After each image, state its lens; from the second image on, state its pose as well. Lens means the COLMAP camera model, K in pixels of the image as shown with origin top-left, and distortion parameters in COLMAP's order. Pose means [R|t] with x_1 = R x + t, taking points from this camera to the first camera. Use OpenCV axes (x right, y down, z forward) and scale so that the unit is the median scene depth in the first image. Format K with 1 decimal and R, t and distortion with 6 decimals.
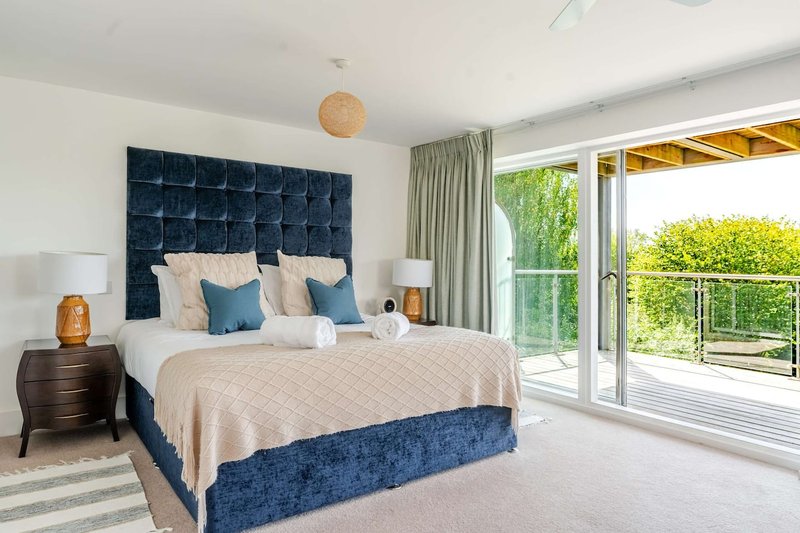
lens RADIAL K [[530.7, 0, 401.6], [0, 530.7, 257.3], [0, 0, 1]] dist [0.007247, -0.022754]
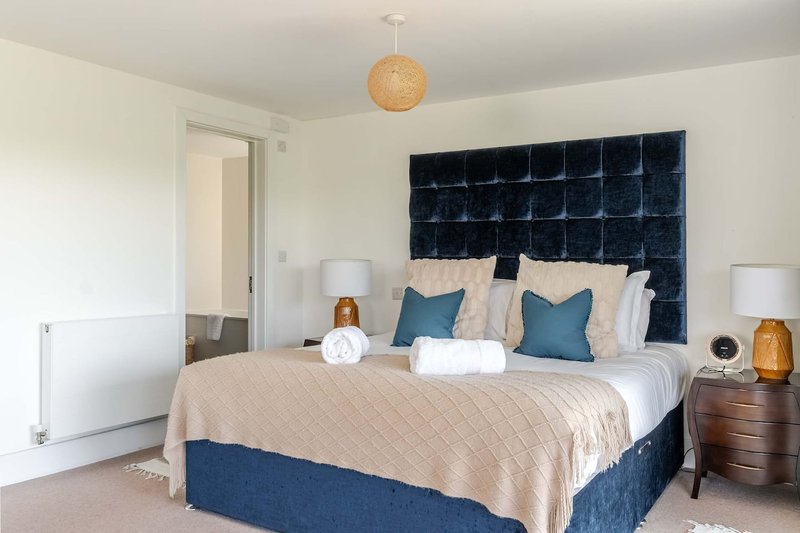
lens RADIAL K [[676.5, 0, 400.0], [0, 676.5, 266.5], [0, 0, 1]] dist [0.047819, -0.001578]
pose [[0.361473, -0.004917, -0.932370, 0.643280], [-0.004651, 0.999964, -0.007077, 0.012722], [0.932371, 0.006894, 0.361437, 0.485741]]
